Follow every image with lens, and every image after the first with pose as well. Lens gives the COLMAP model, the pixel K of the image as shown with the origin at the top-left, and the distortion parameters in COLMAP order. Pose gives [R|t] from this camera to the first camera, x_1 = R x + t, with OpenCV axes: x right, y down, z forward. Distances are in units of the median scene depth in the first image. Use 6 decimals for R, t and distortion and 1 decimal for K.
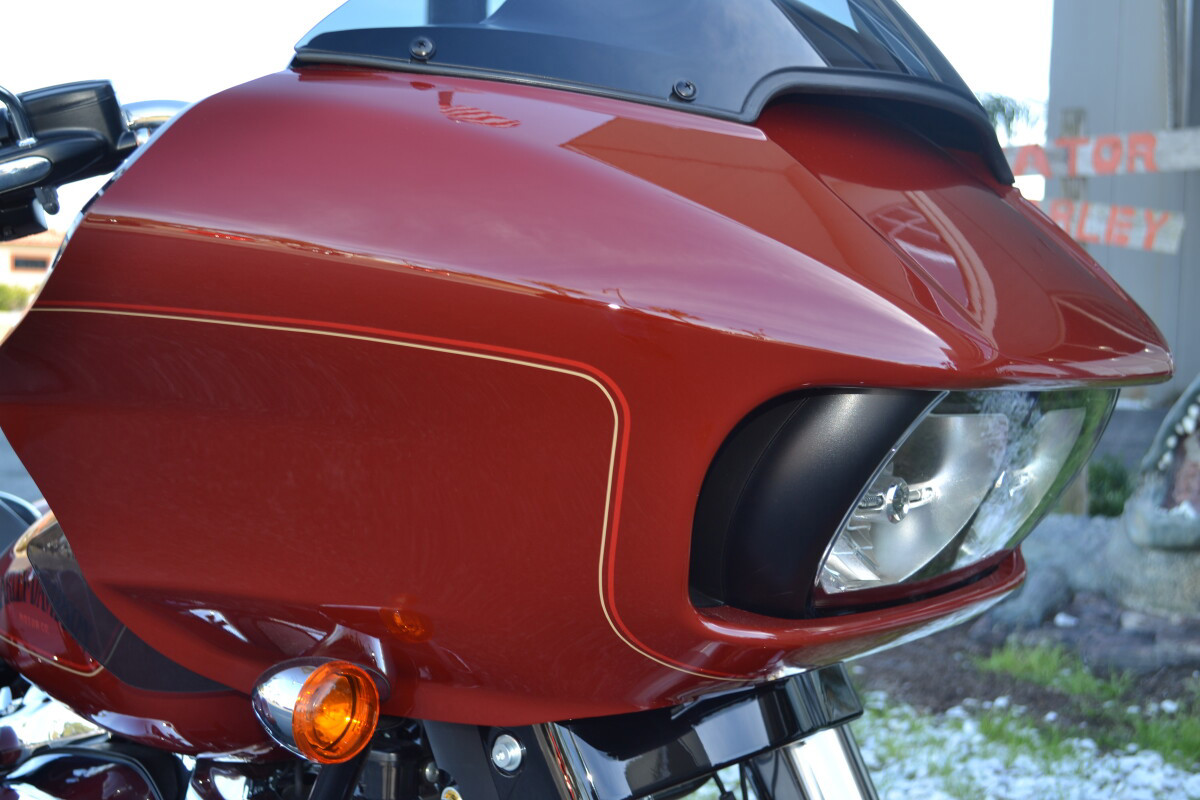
lens RADIAL K [[1585.2, 0, 601.1], [0, 1585.2, 397.8], [0, 0, 1]] dist [-0.022188, 0.000000]
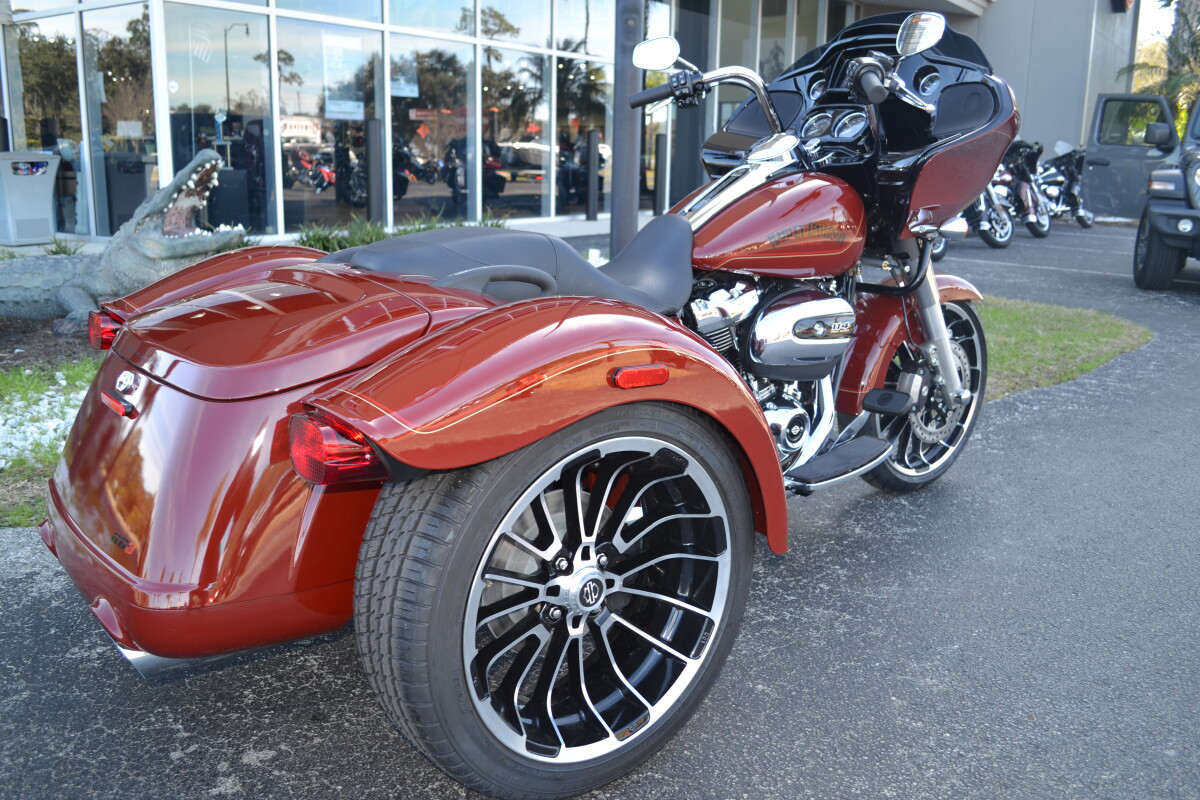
lens RADIAL K [[1038.8, 0, 597.4], [0, 1038.8, 404.1], [0, 0, 1]] dist [-0.069077, 0.016059]
pose [[0.228261, -0.261691, 0.937771, -0.644149], [0.046138, 0.965025, 0.258066, -0.019983], [-0.972506, -0.015639, 0.232352, 0.272119]]
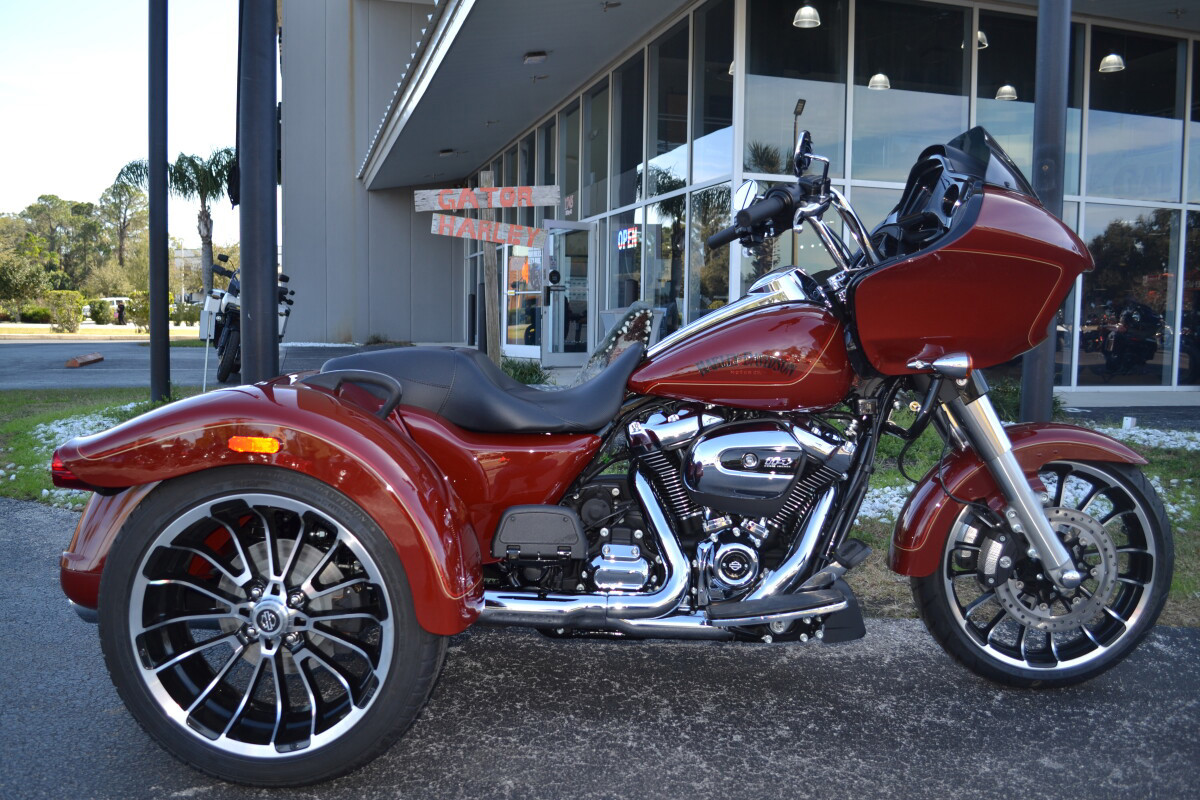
lens RADIAL K [[1038.8, 0, 601.6], [0, 1038.8, 403.0], [0, 0, 1]] dist [-0.069077, 0.016059]
pose [[0.792527, -0.081661, 0.604345, -0.475048], [0.050912, 0.996394, 0.067871, 0.018011], [-0.607708, -0.023021, 0.793827, -0.075775]]
